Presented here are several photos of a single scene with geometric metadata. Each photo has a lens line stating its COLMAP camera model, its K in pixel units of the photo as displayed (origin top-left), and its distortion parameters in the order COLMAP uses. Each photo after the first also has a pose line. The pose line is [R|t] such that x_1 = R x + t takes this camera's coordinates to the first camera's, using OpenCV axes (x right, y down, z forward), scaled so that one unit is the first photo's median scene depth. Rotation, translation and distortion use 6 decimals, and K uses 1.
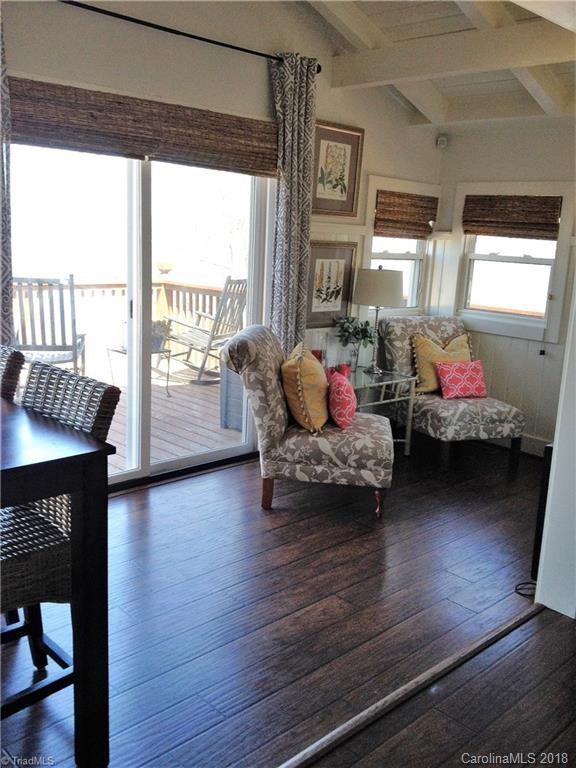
lens RADIAL K [[721.9, 0, 288.0], [0, 721.9, 384.0], [0, 0, 1]] dist [0.002867, 0.001295]
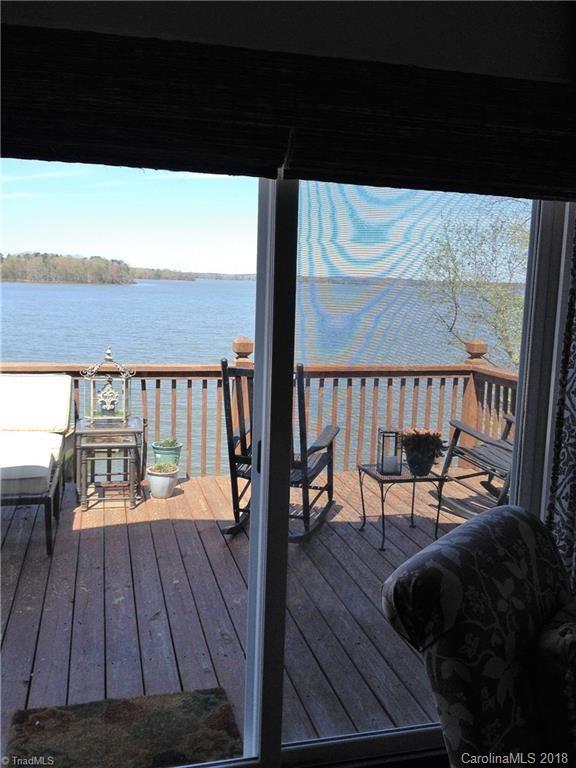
lens RADIAL K [[721.9, 0, 288.0], [0, 721.9, 384.0], [0, 0, 1]] dist [0.002867, 0.001295]
pose [[0.870506, 0.052236, -0.489378, 0.062123], [-0.095866, 0.993302, -0.064502, -0.129555], [0.482731, 0.103064, 0.869683, 0.559994]]
